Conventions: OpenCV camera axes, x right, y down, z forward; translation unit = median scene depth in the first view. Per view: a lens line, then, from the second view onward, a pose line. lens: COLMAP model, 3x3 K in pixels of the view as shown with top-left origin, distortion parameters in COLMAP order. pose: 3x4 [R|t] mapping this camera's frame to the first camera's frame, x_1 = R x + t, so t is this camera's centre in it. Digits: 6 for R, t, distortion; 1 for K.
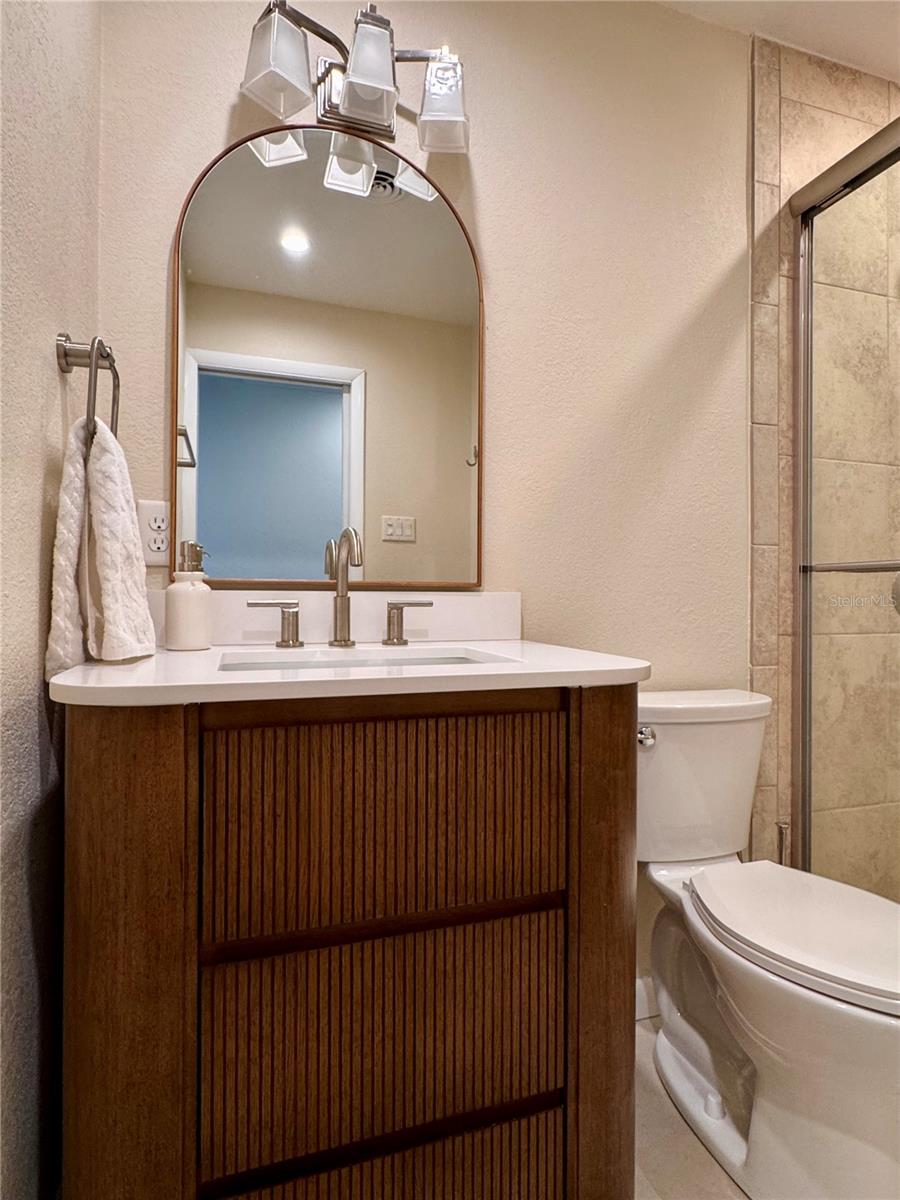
lens RADIAL K [[640.3, 0, 449.4], [0, 640.3, 589.8], [0, 0, 1]] dist [-0.000362, -0.000134]
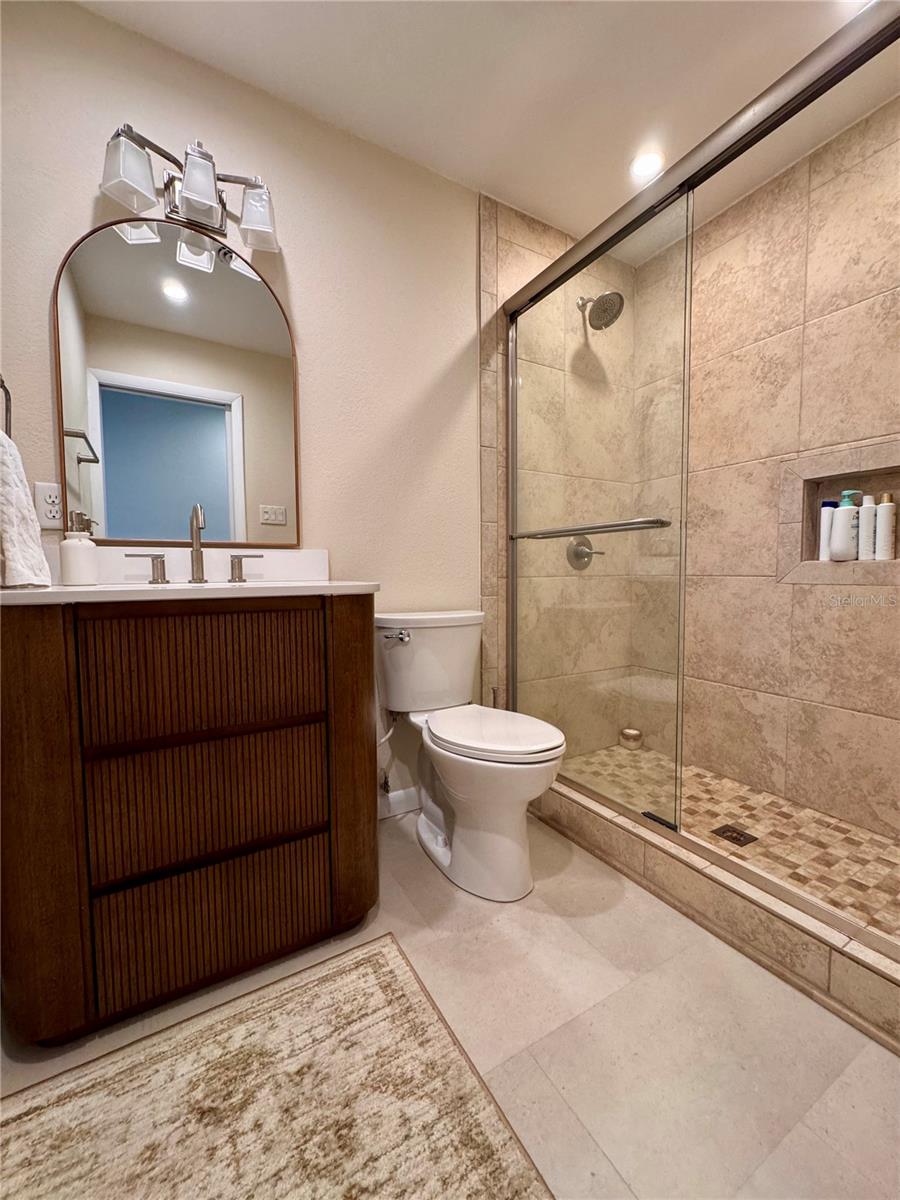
lens RADIAL K [[479.7, 0, 451.4], [0, 479.7, 597.8], [0, 0, 1]] dist [-0.000377, 0.000402]
pose [[0.976464, -0.025310, 0.214189, 0.175959], [0.012073, 0.997948, 0.062889, 0.058124], [-0.215341, -0.058823, 0.974766, -0.242678]]
